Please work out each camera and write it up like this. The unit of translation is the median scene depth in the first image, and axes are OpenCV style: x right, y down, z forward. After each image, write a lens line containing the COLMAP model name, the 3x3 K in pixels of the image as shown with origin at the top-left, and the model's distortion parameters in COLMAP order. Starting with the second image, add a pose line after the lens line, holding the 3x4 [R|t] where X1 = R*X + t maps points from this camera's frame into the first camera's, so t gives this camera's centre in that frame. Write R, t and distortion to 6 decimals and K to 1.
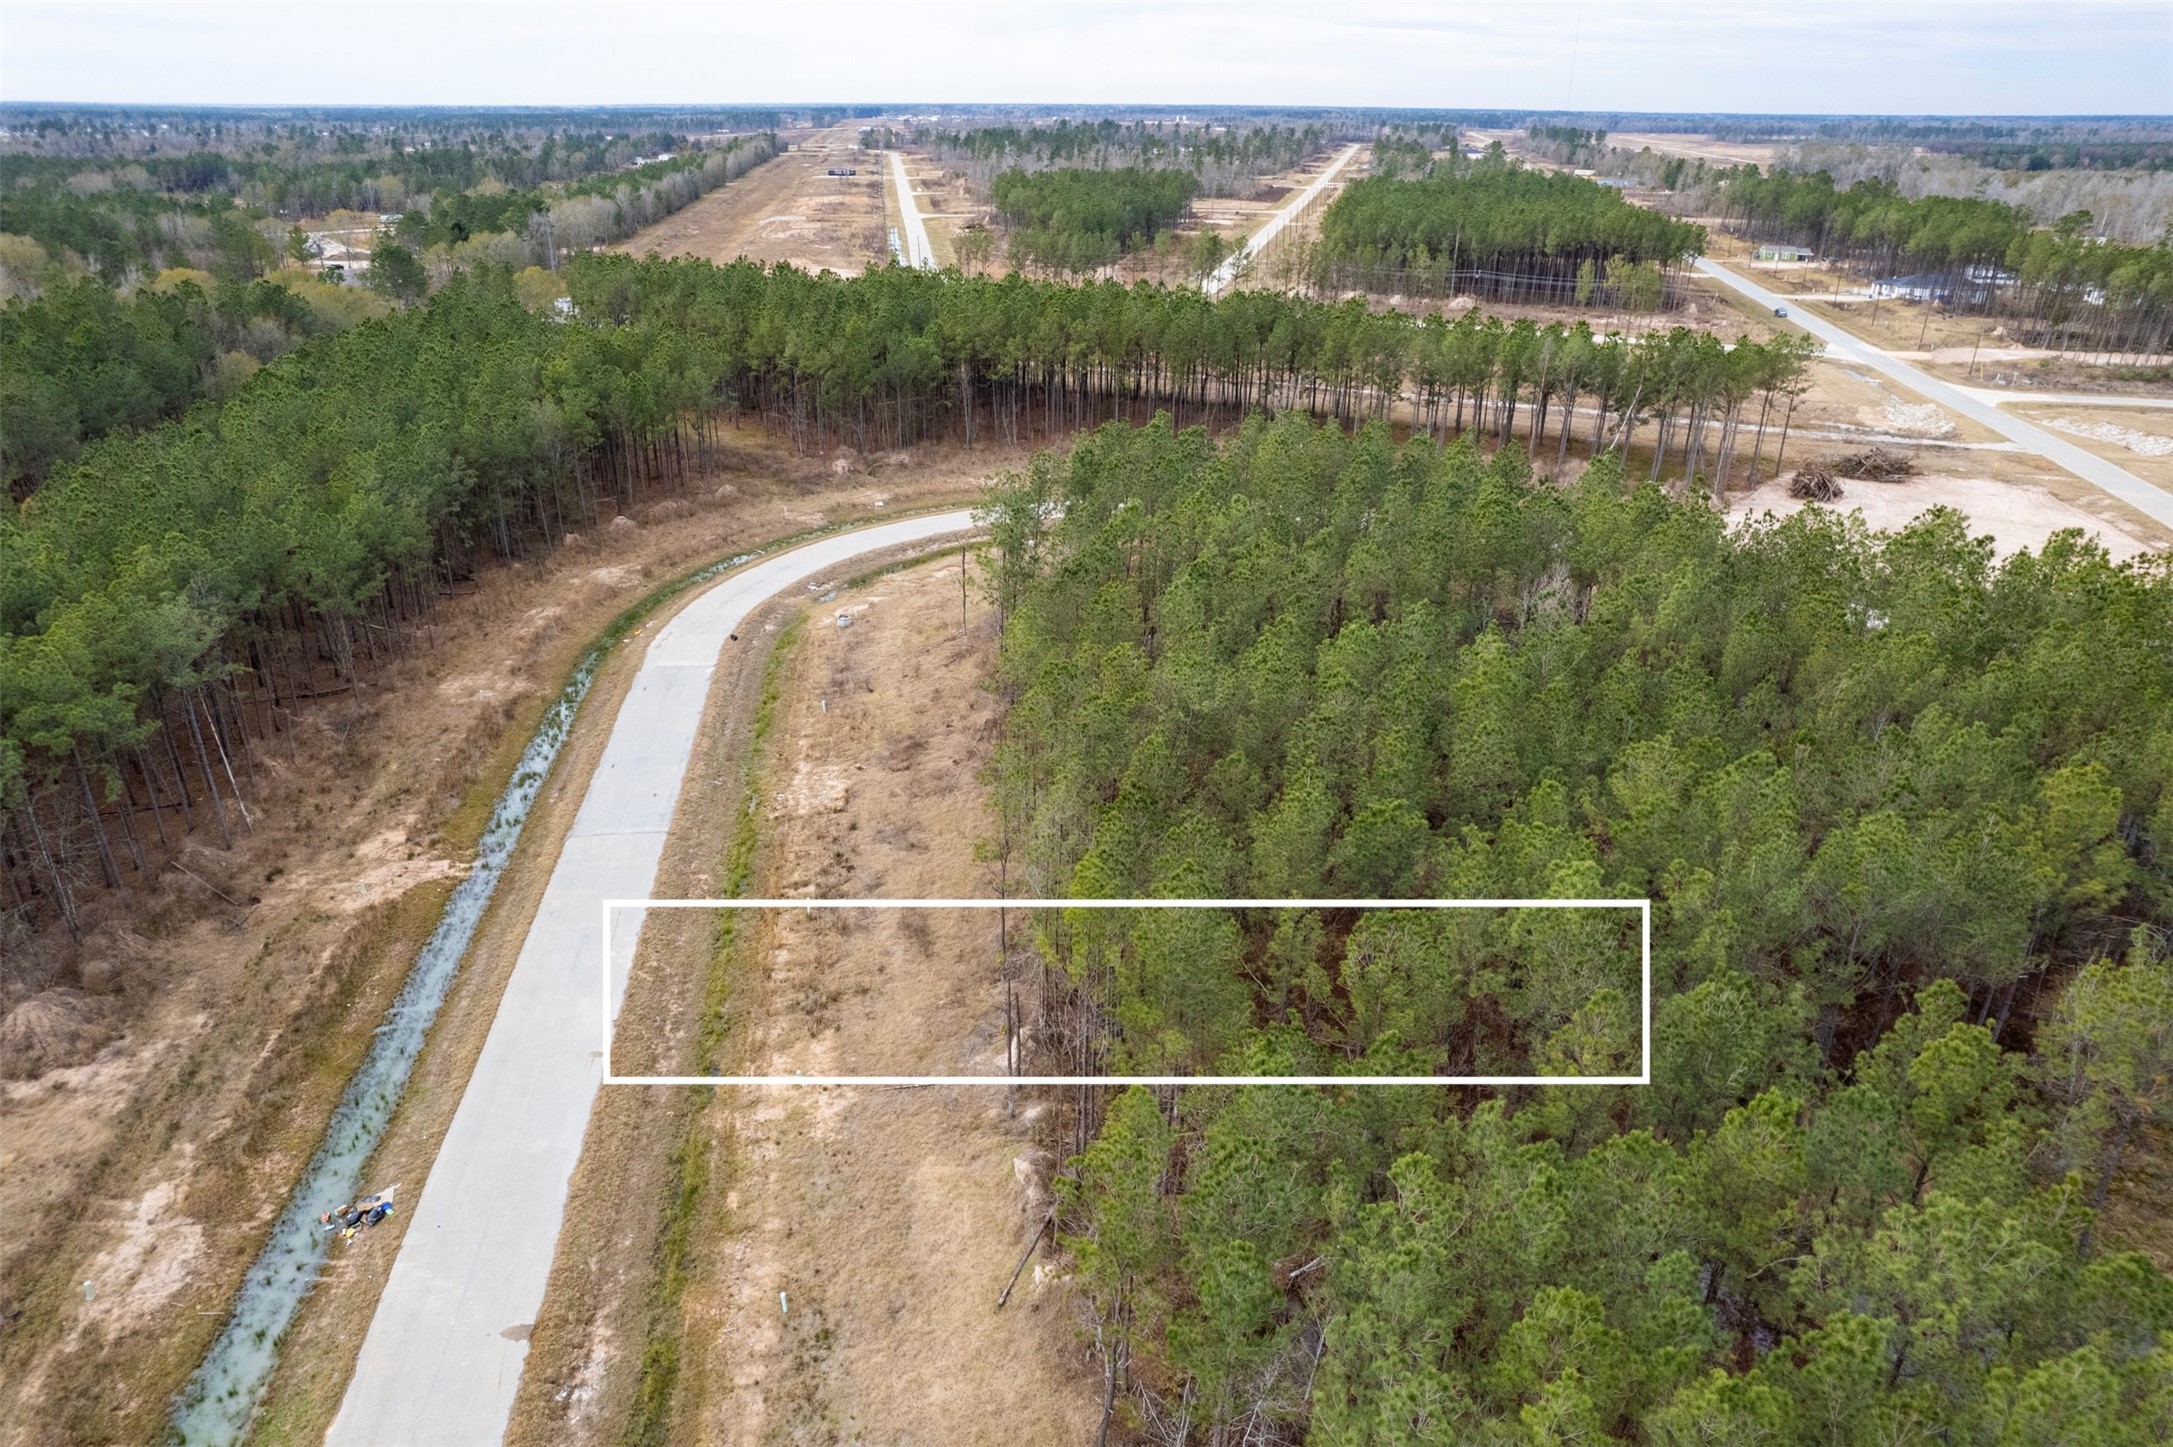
lens RADIAL K [[1393.0, 0, 1087.3], [0, 1393.0, 716.7], [0, 0, 1]] dist [-0.084178, 0.079535]
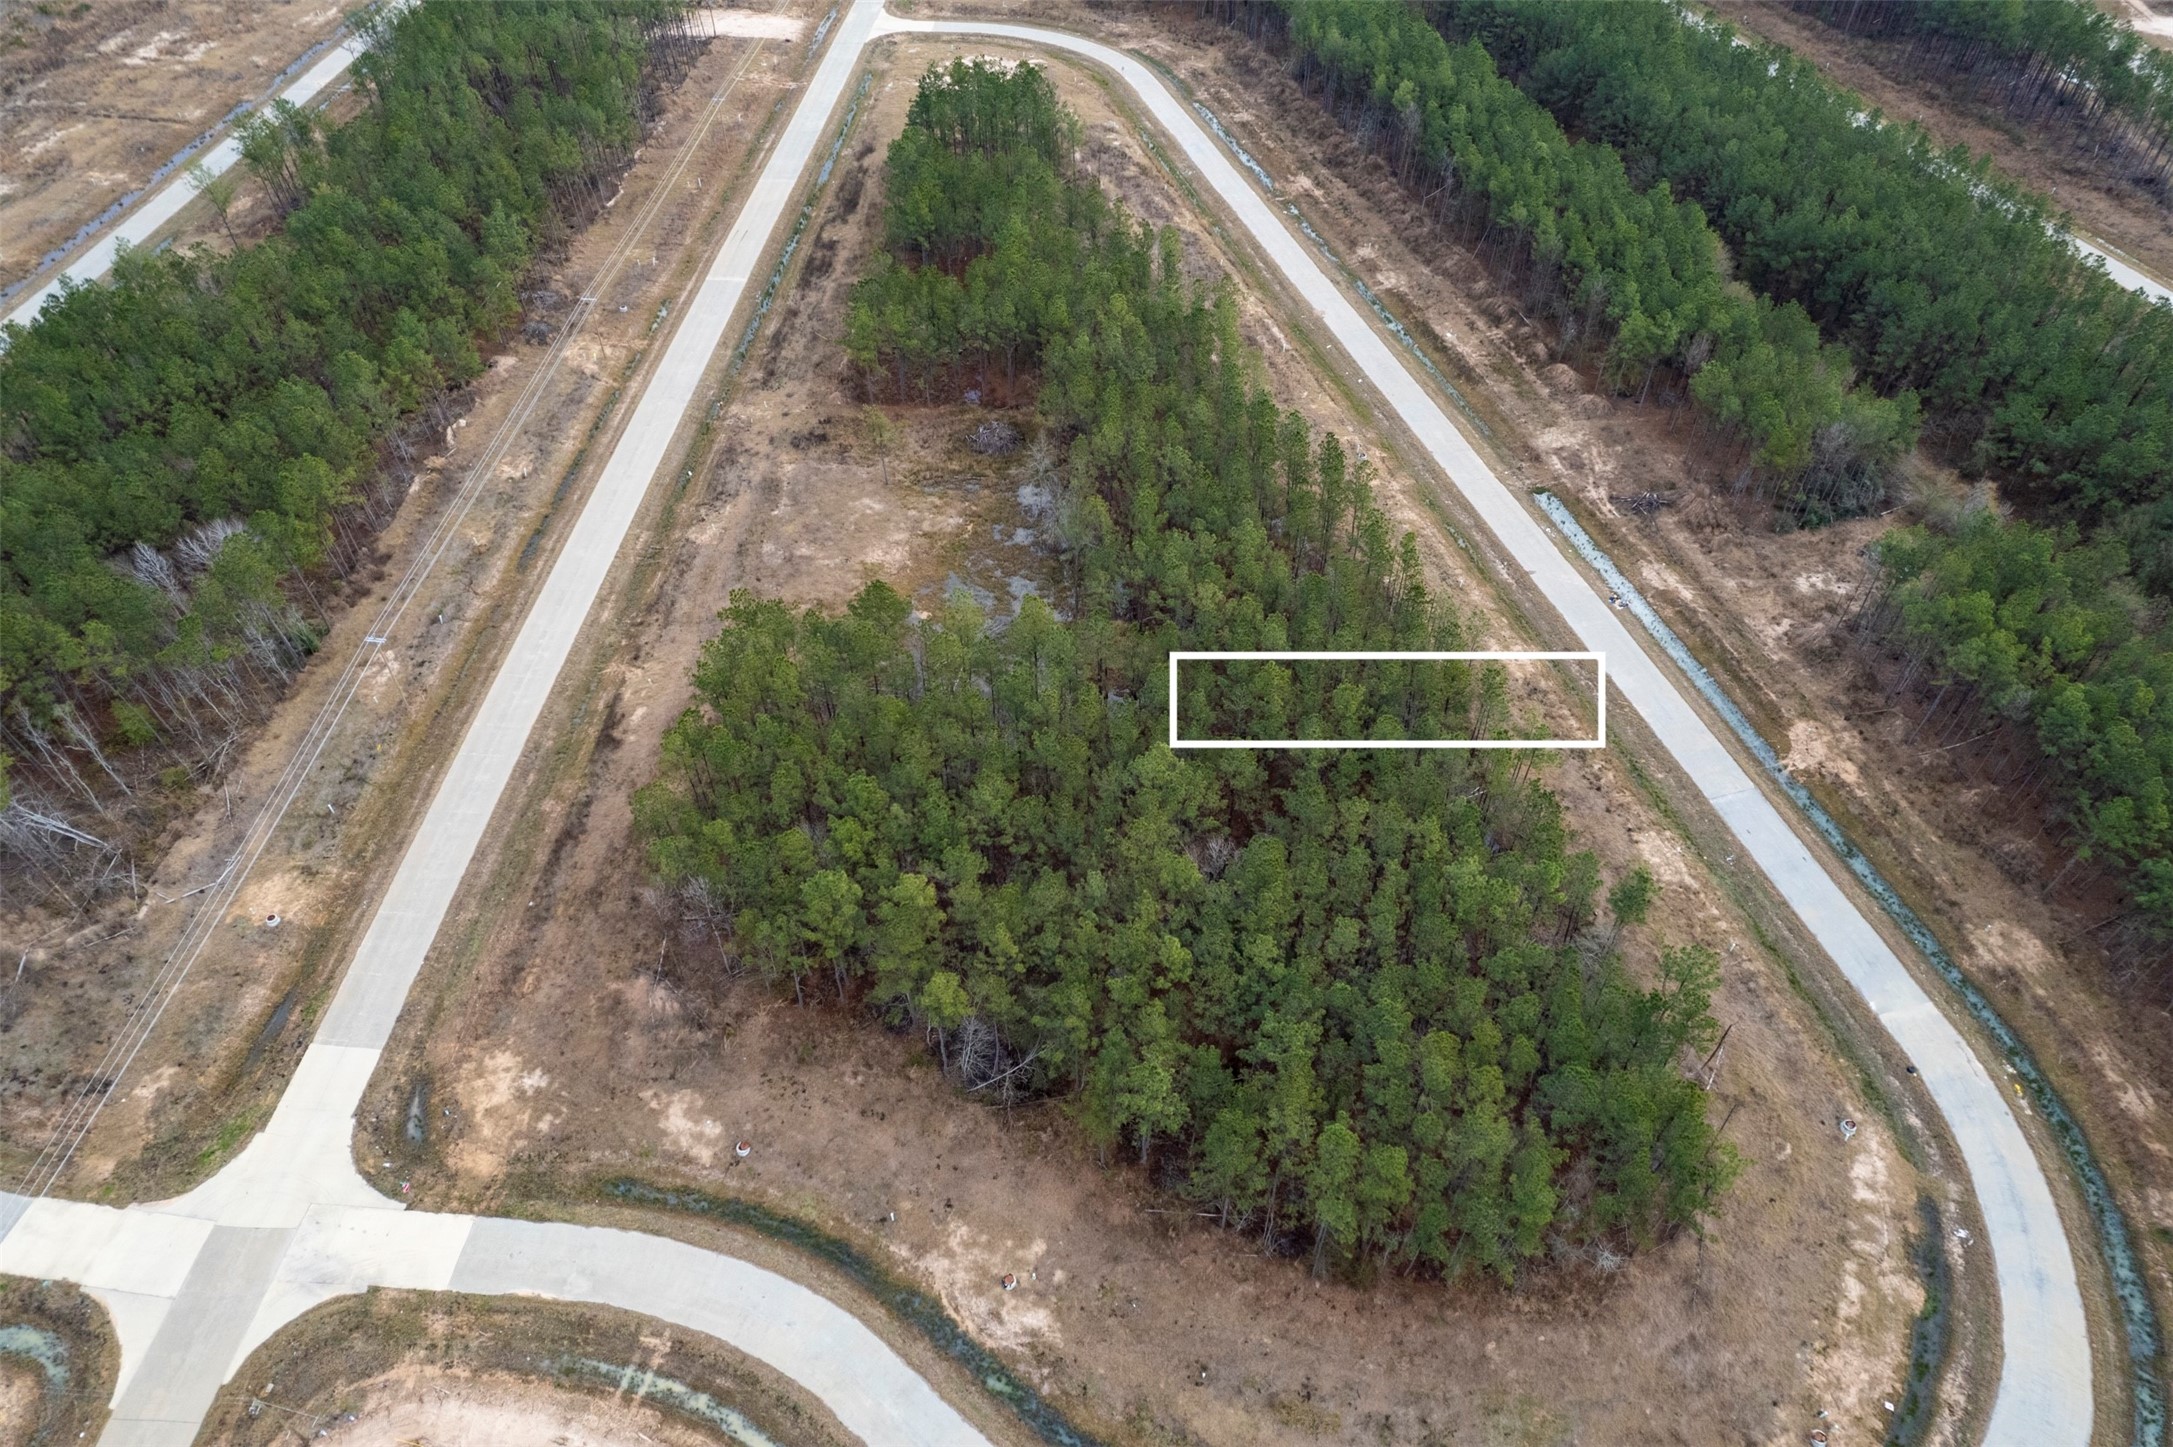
lens RADIAL K [[1393.0, 0, 1093.0], [0, 1393.0, 716.7], [0, 0, 1]] dist [-0.084178, 0.079535]
pose [[-0.988314, 0.095235, -0.119023, 0.778055], [-0.078583, 0.350747, 0.933167, -1.796693], [0.130617, 0.931615, -0.339165, 1.682891]]
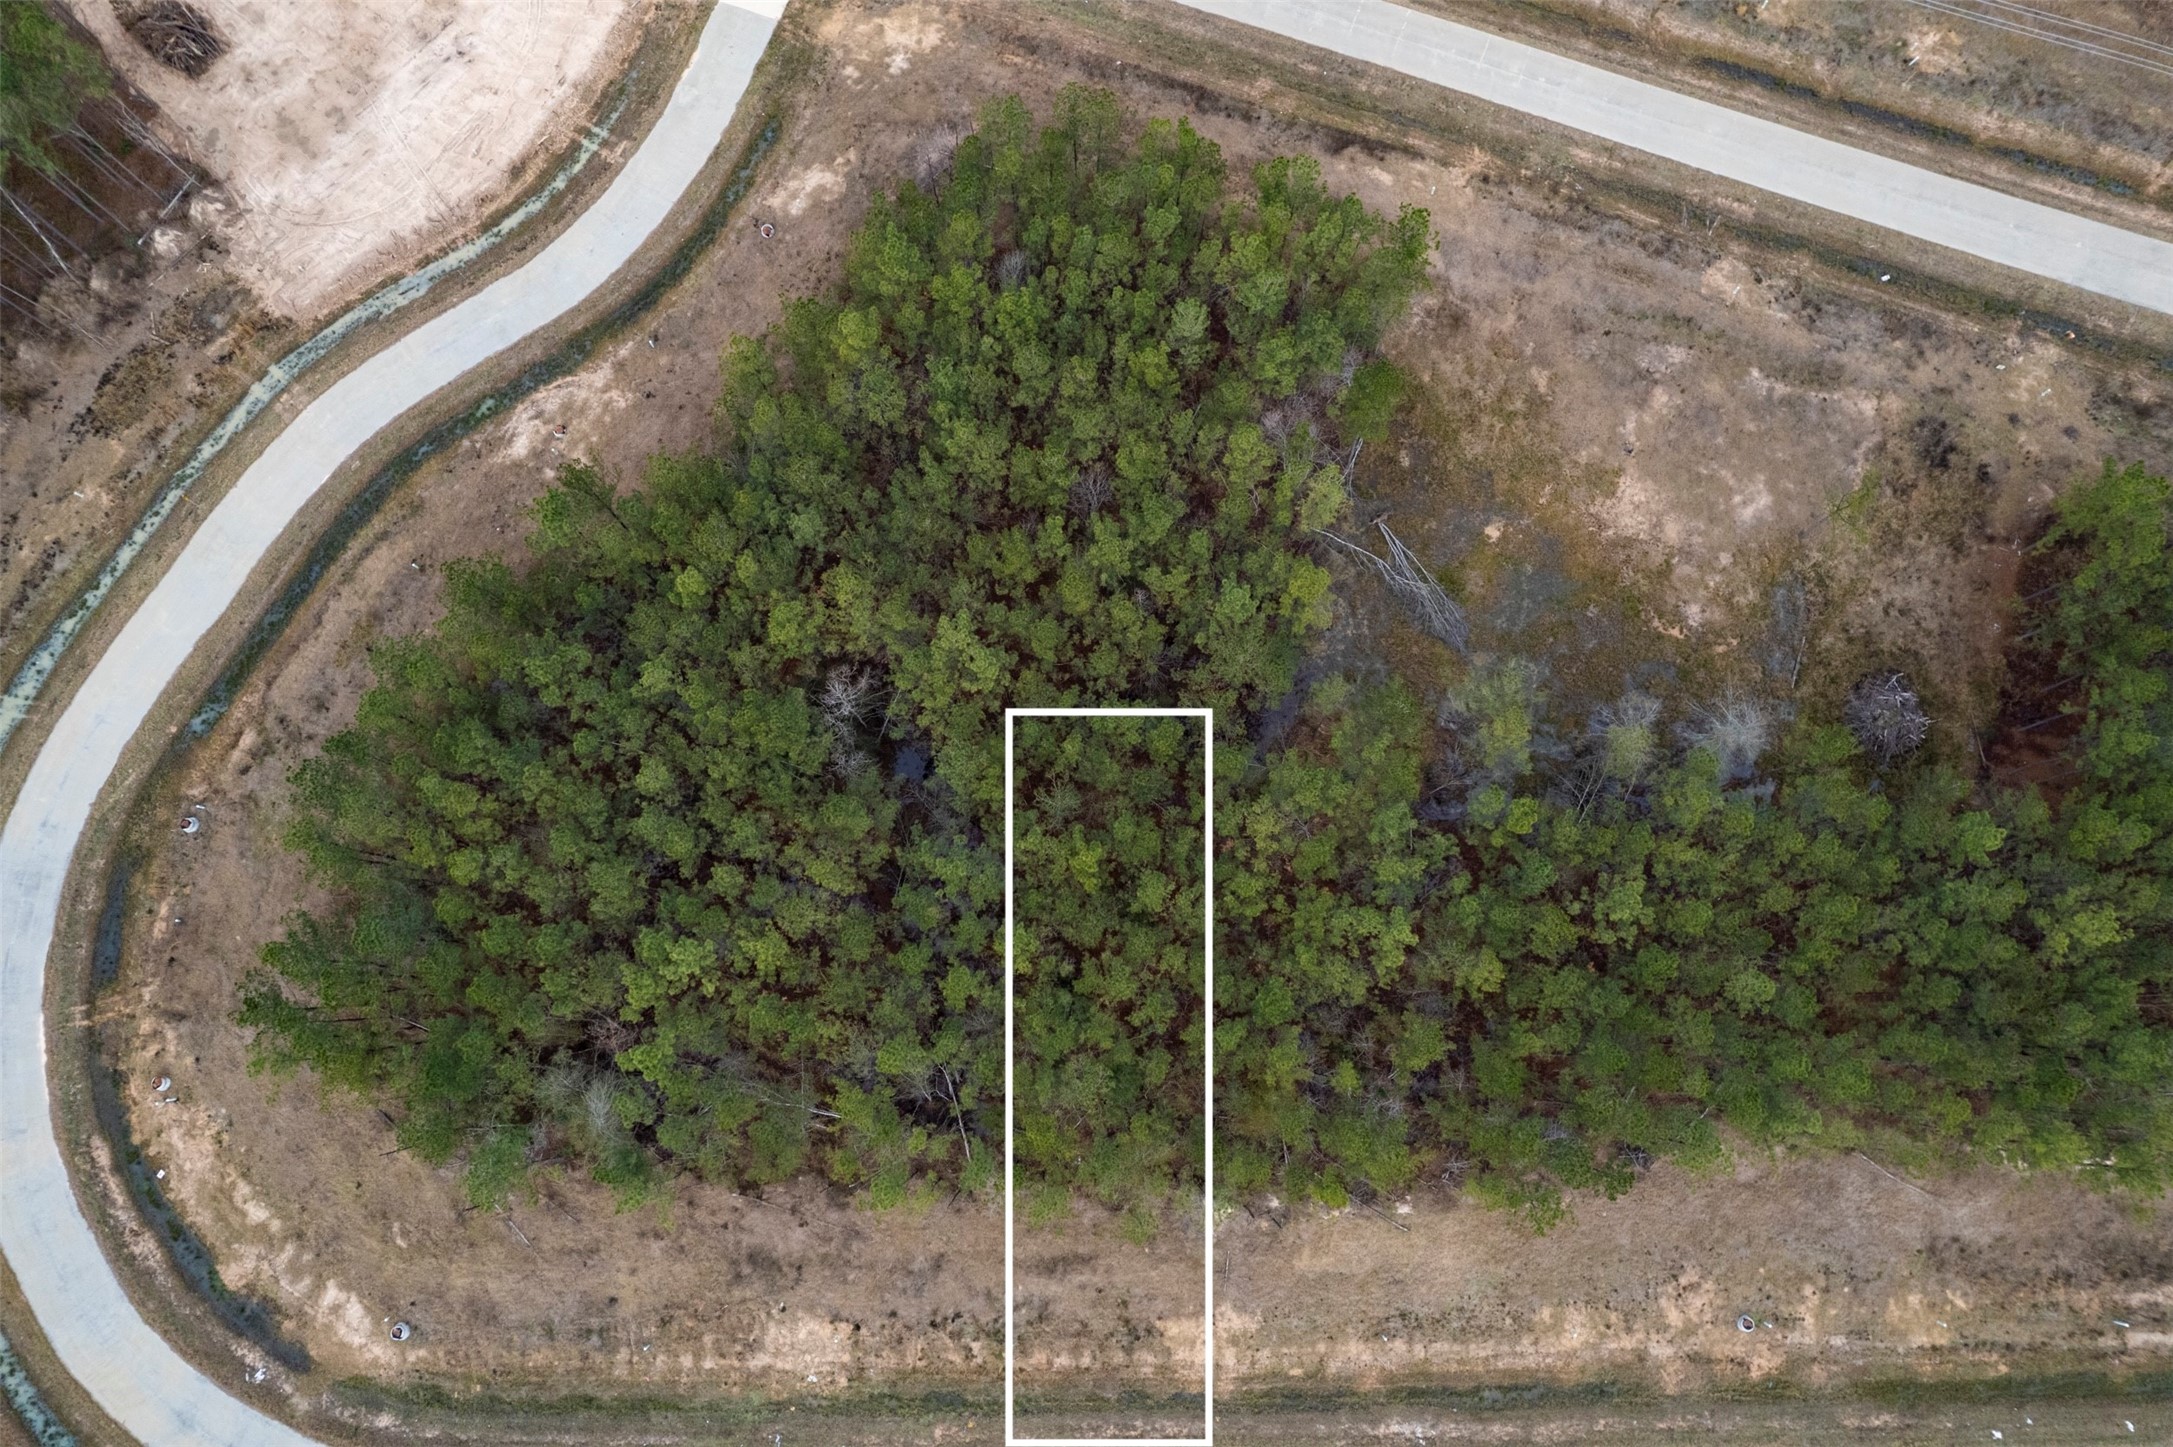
lens RADIAL K [[1393.0, 0, 1093.5], [0, 1393.0, 727.1], [0, 0, 1]] dist [-0.084178, 0.079535]
pose [[0.128352, -0.973921, 0.187095, 0.162767], [0.405017, 0.223683, 0.886525, -1.274954], [-0.905255, -0.038010, 0.423164, 0.418650]]
